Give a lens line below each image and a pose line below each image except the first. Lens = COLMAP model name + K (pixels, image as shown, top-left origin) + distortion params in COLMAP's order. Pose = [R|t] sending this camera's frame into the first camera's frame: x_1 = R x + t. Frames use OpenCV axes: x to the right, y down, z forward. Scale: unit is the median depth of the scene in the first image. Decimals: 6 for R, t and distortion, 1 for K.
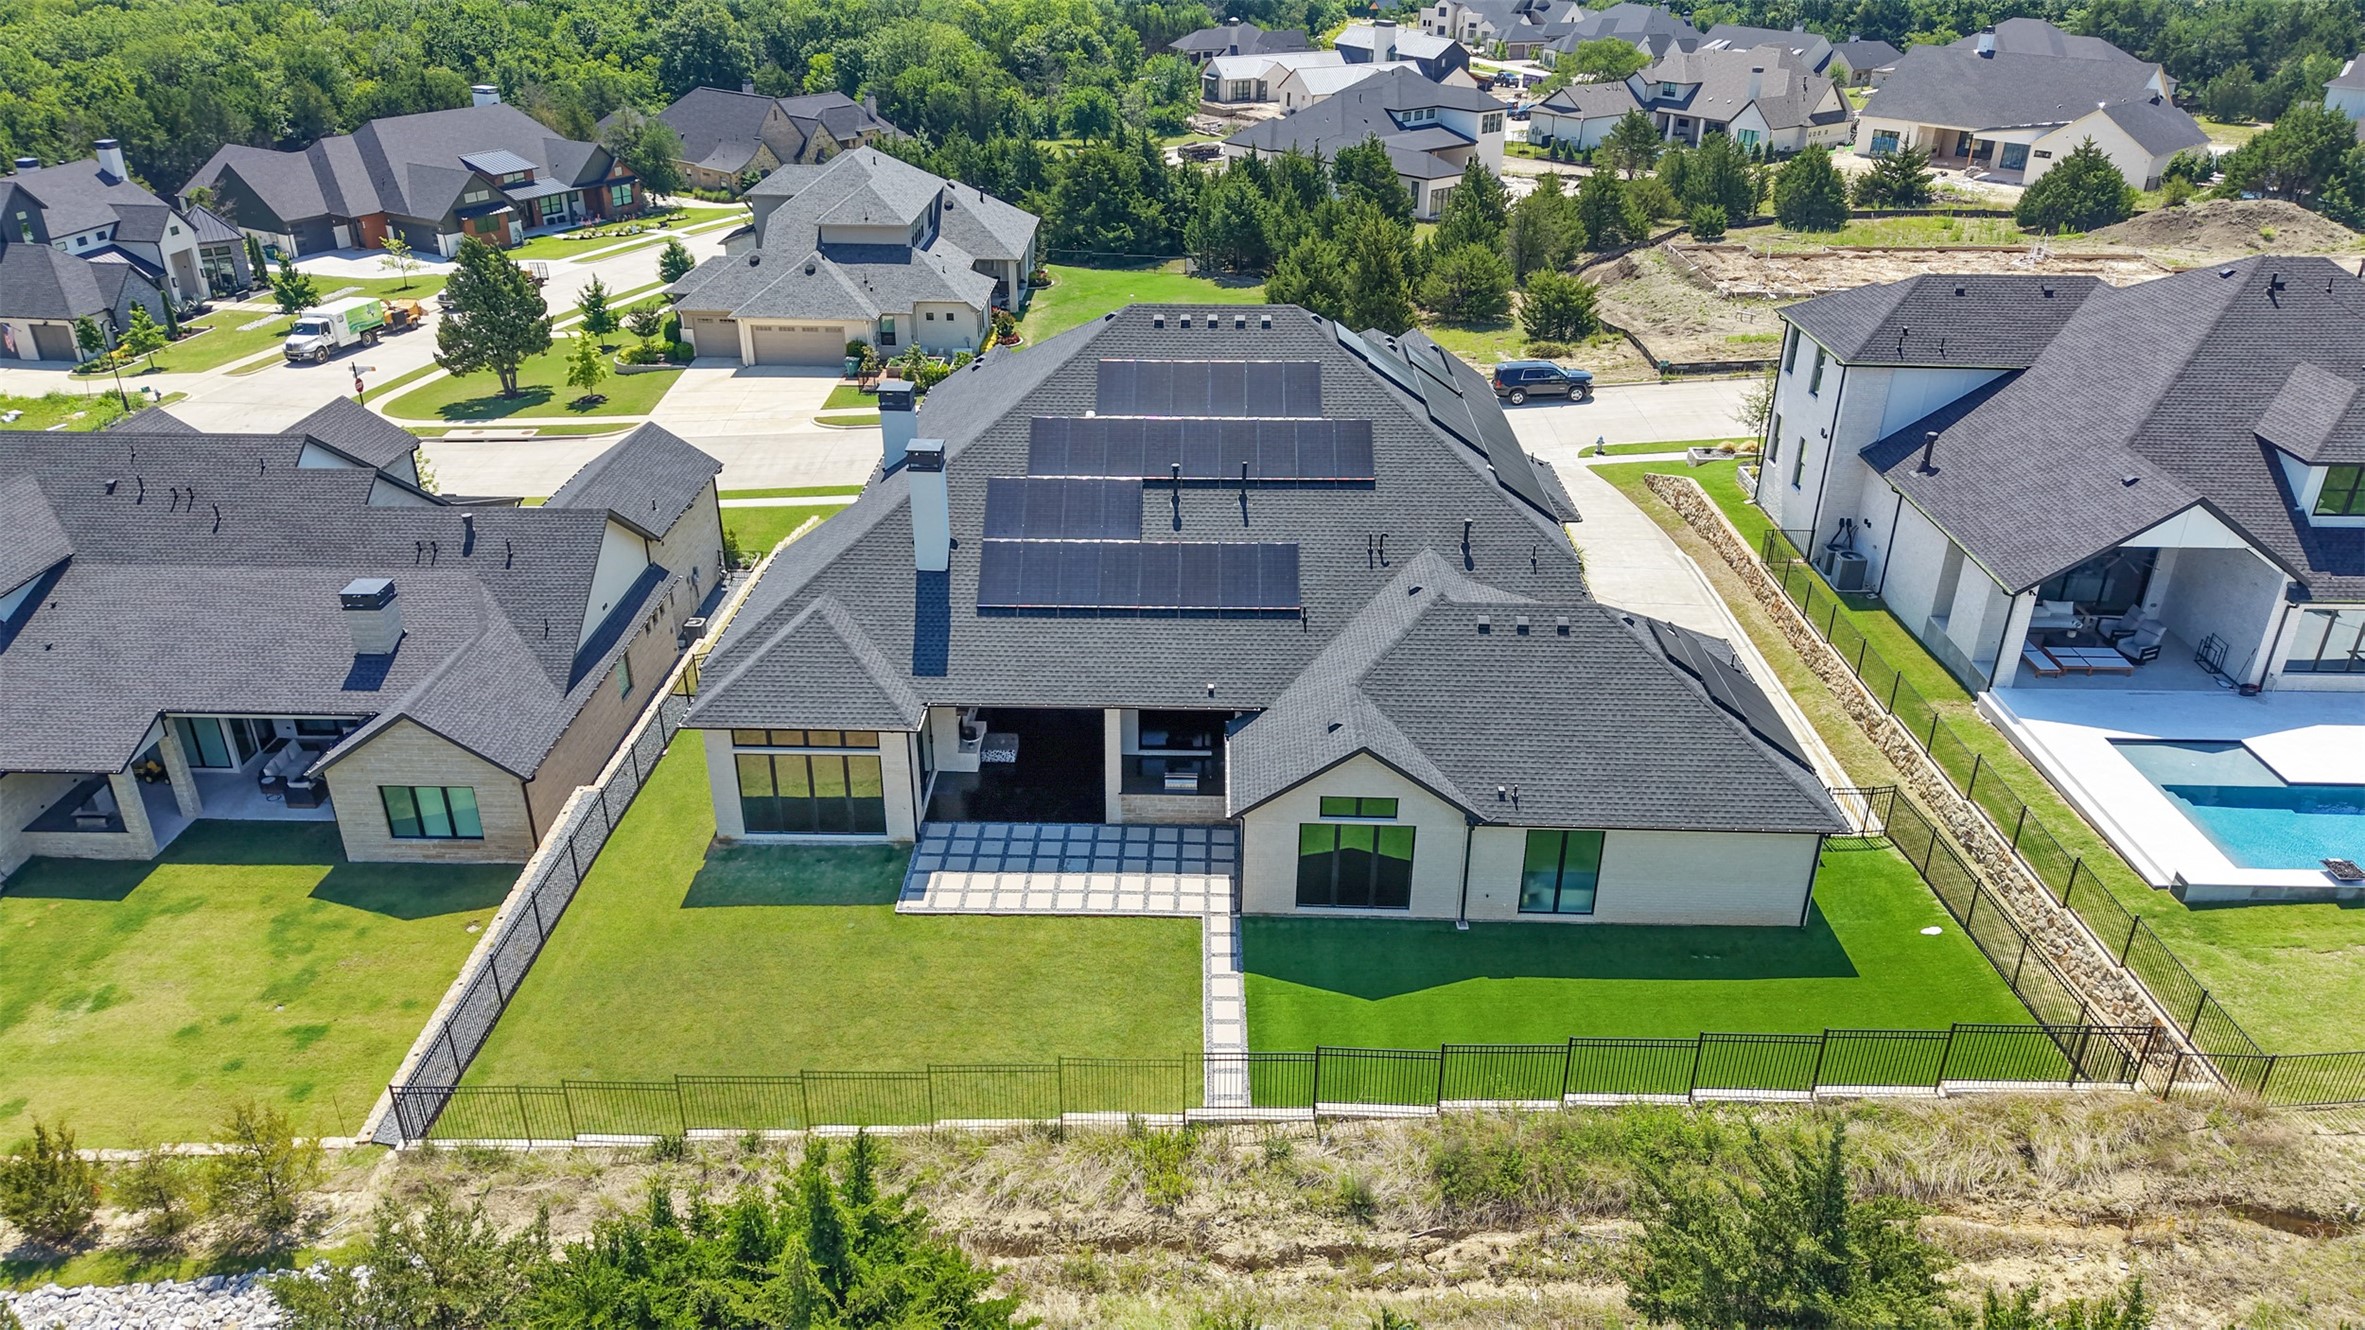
lens RADIAL K [[1615.2, 0, 1182.5], [0, 1615.2, 665.0], [0, 0, 1]] dist [0.025383, -0.022564]
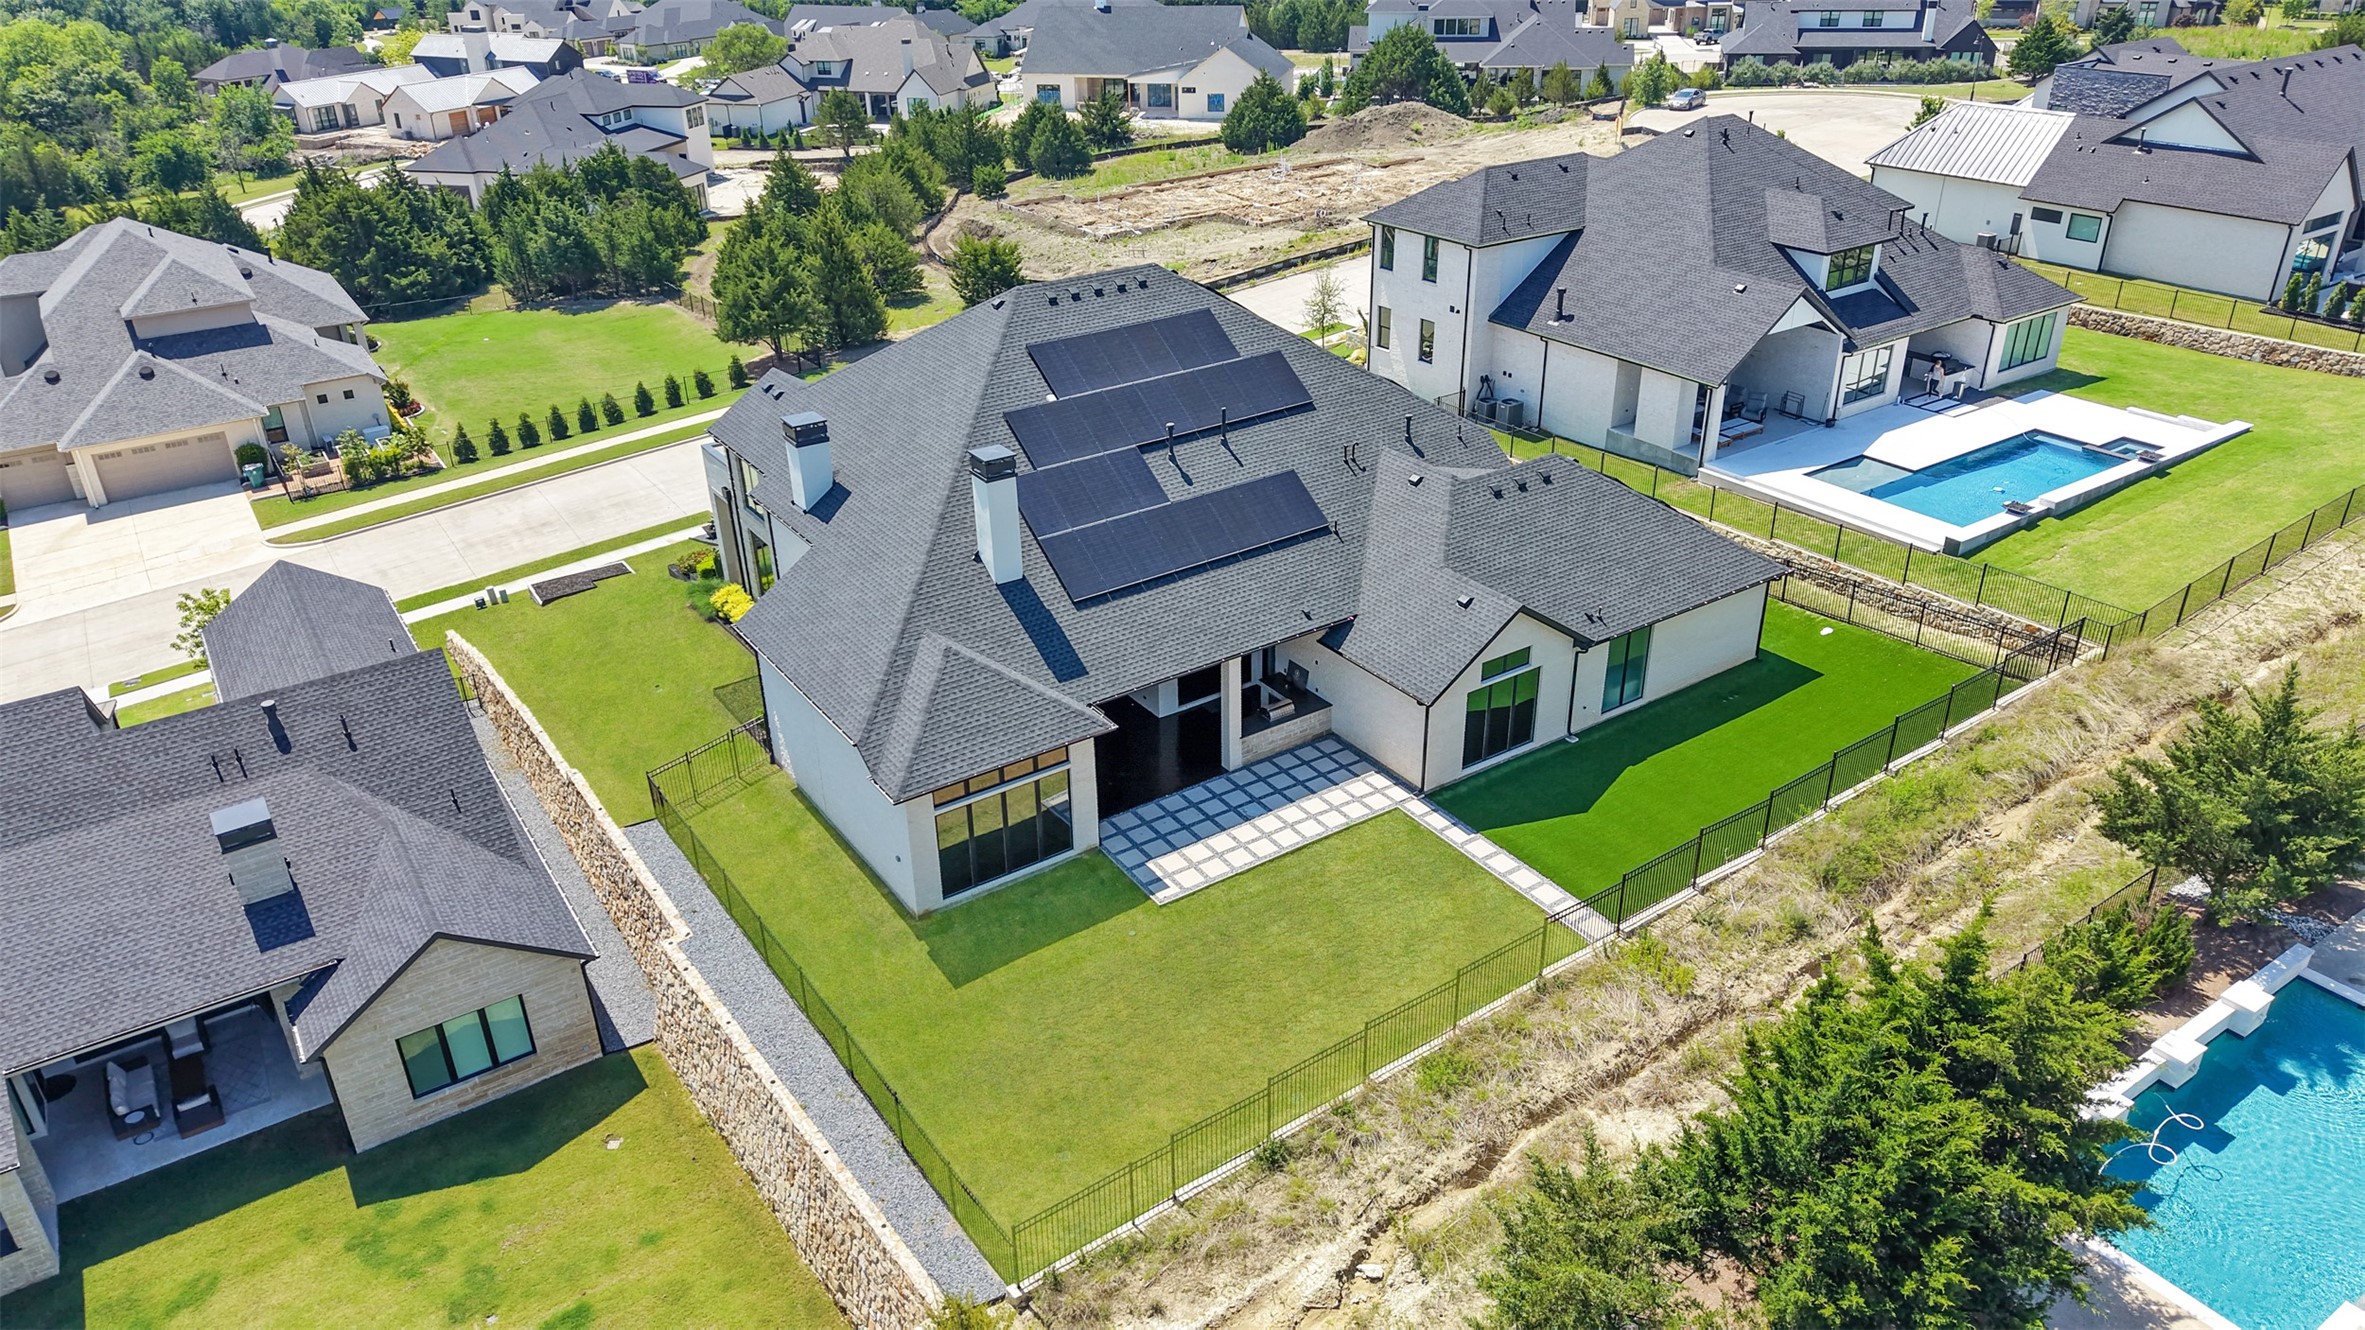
lens RADIAL K [[1615.2, 0, 1182.5], [0, 1615.2, 665.0], [0, 0, 1]] dist [0.025383, -0.022564]
pose [[0.810874, -0.285038, 0.511114, -0.551215], [0.282323, 0.955547, 0.084989, -0.060154], [-0.512618, 0.075384, 0.855301, 0.118031]]
